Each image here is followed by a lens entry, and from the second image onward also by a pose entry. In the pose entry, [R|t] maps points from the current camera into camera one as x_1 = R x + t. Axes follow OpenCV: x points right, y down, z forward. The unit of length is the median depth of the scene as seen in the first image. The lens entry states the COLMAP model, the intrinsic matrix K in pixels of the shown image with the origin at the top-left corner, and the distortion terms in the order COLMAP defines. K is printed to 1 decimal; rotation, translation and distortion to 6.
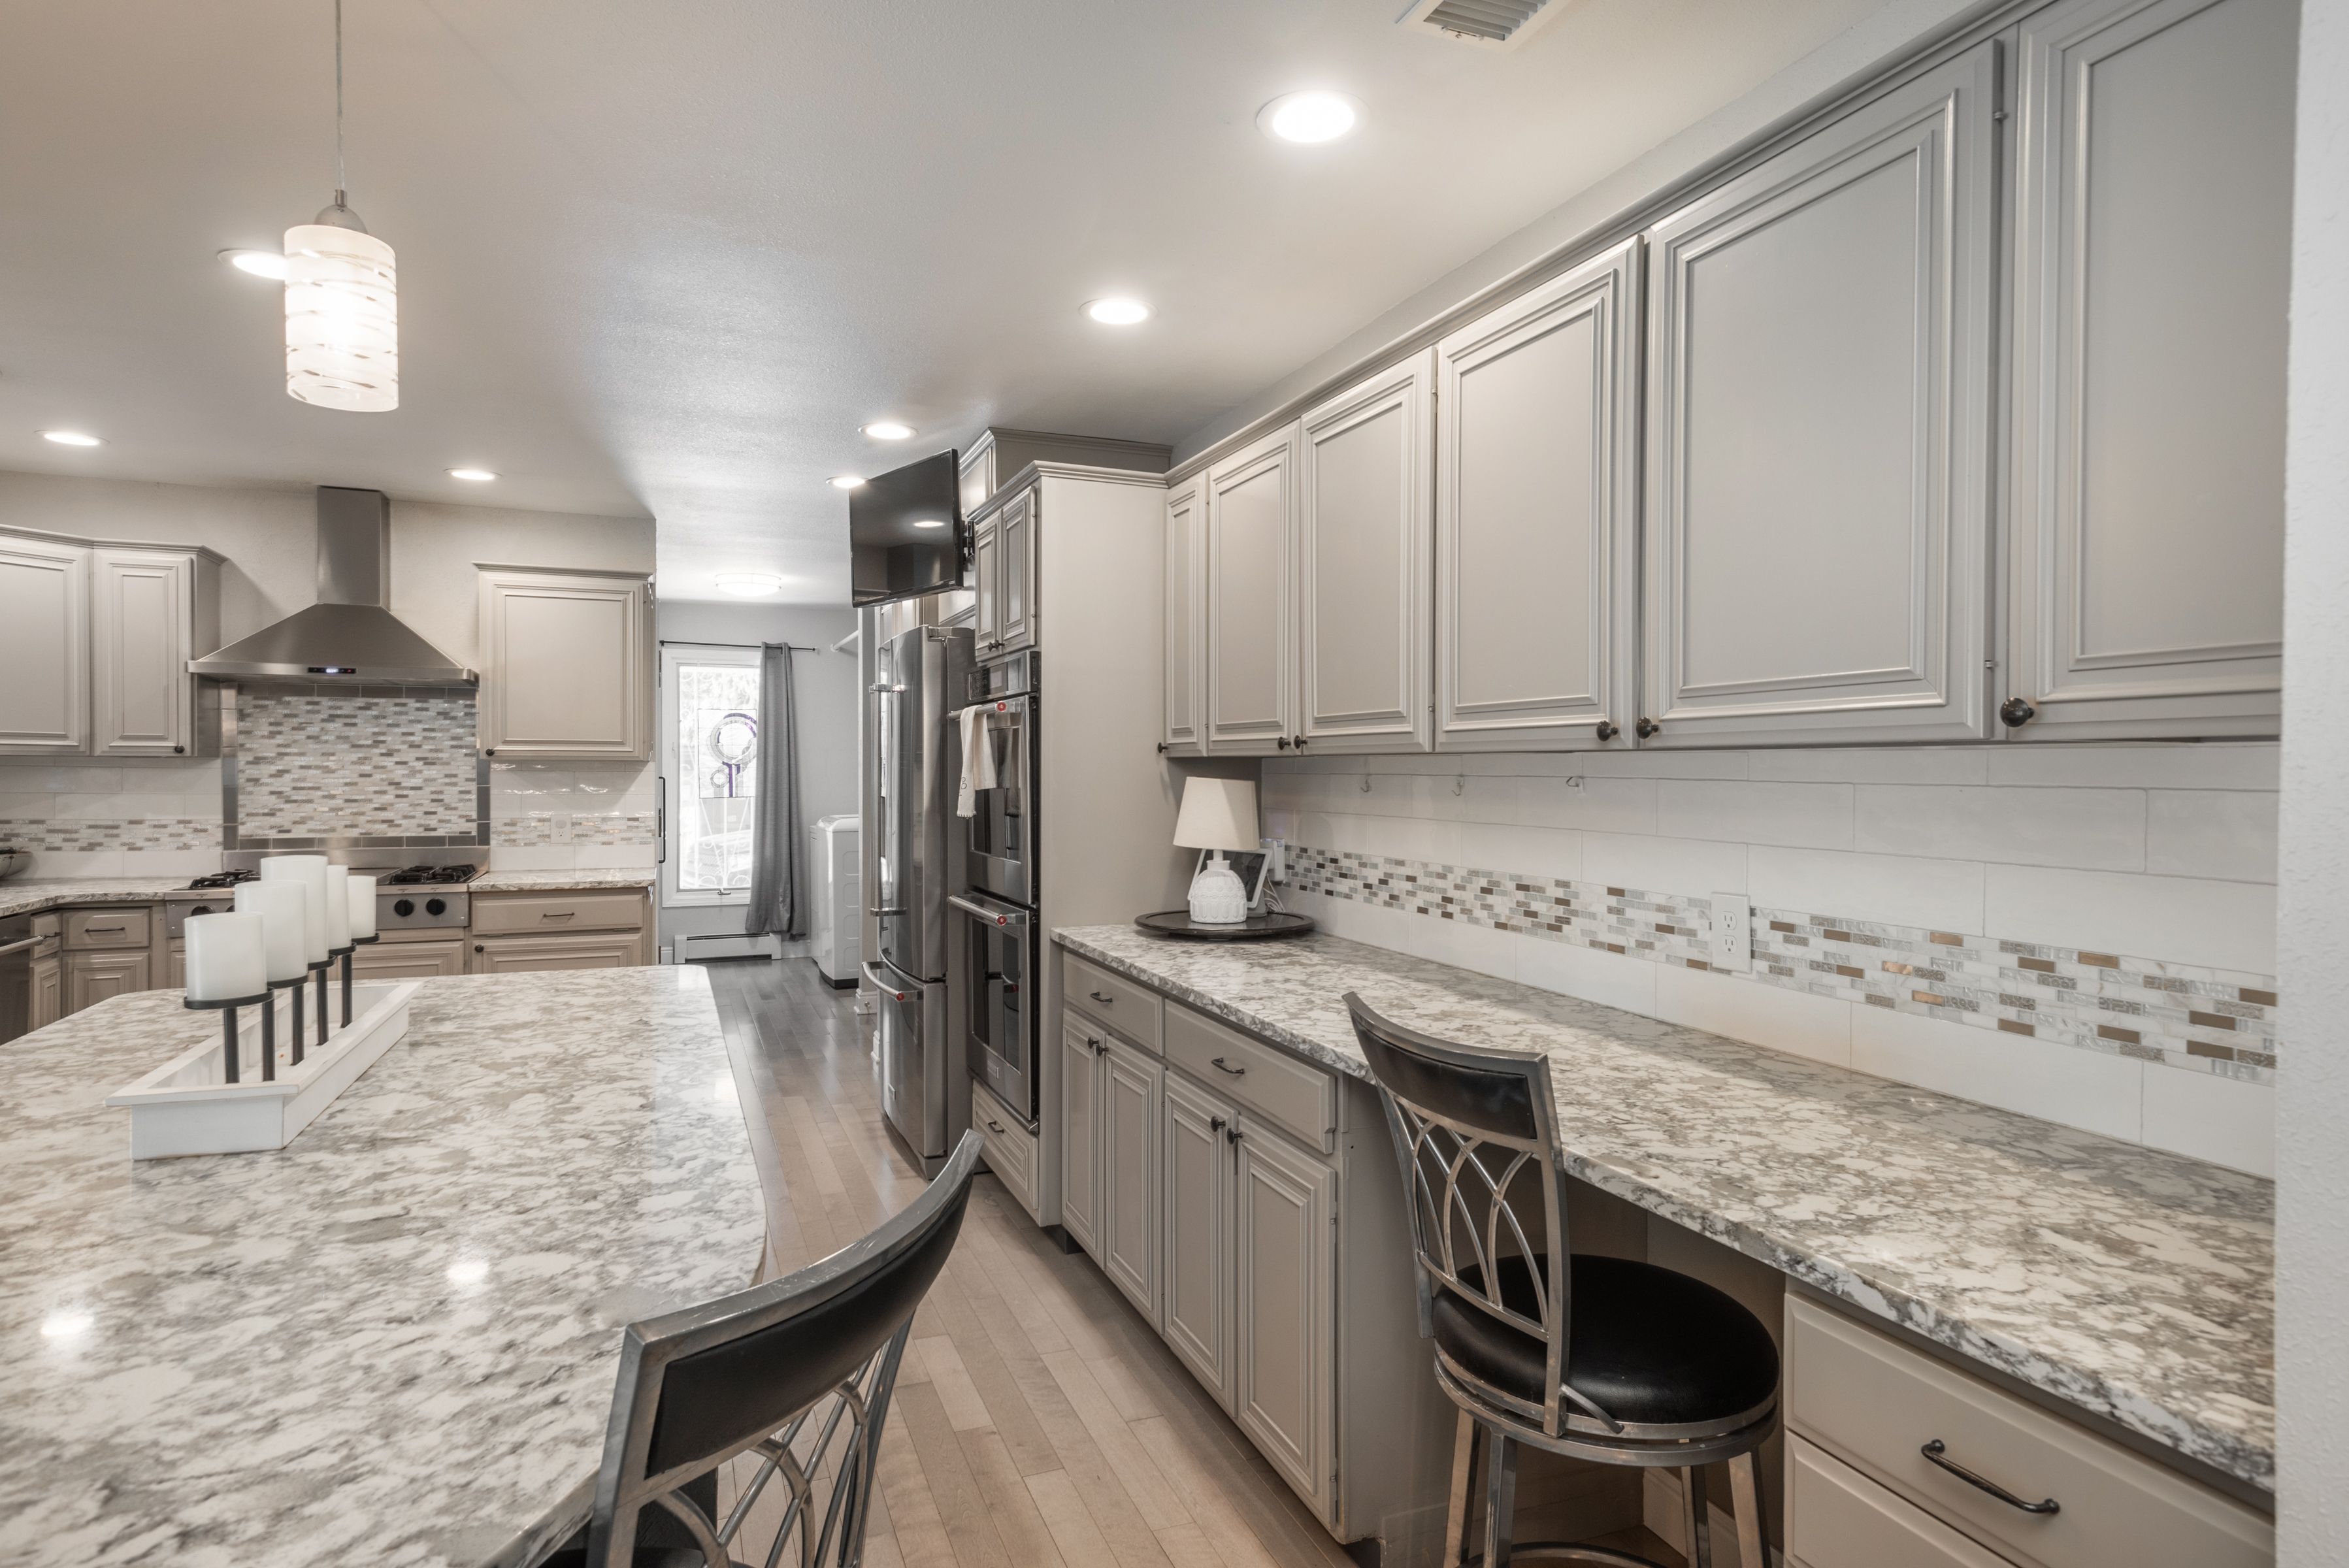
lens RADIAL K [[1313.6, 0, 1177.6], [0, 1313.6, 784.5], [0, 0, 1]] dist [0.027448, -0.010006]
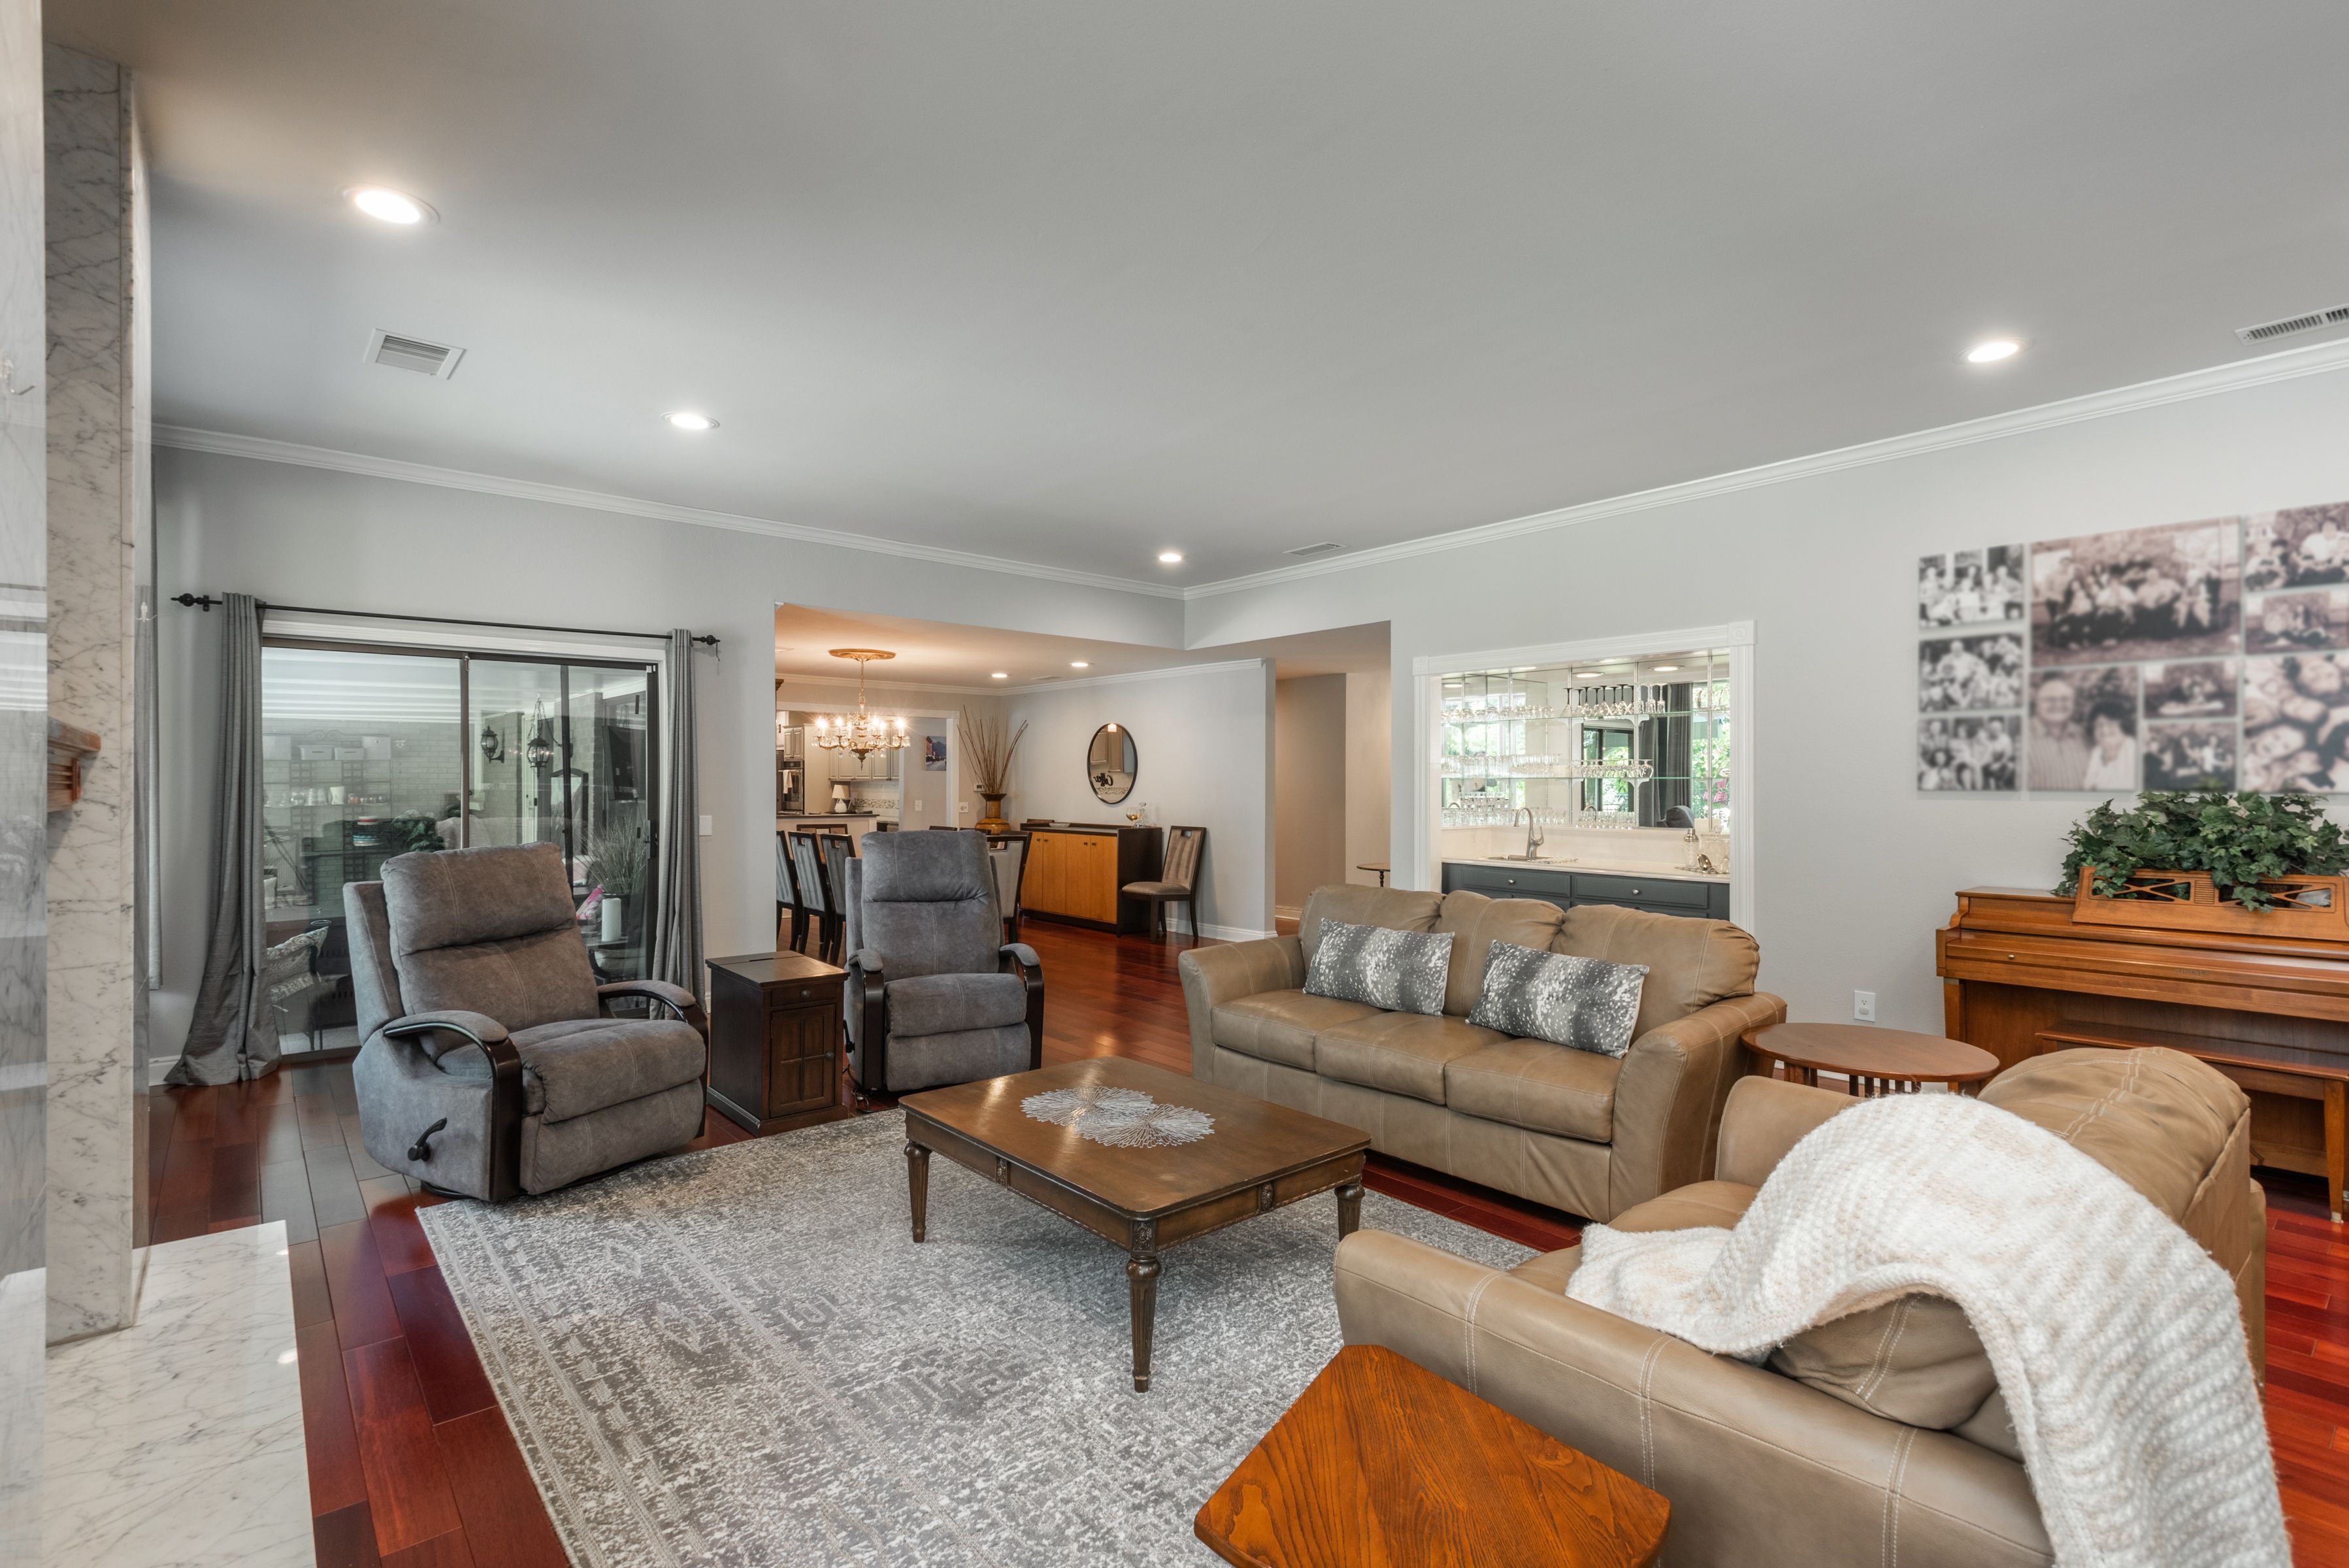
lens RADIAL K [[1096.7, 0, 1180.8], [0, 1096.7, 786.9], [0, 0, 1]] dist [0.015882, -0.000824]
pose [[0.946546, -0.000714, 0.322569, -0.092653], [0.002294, 0.999987, -0.004517, 0.023098], [-0.322561, 0.005016, 0.946535, -3.368836]]
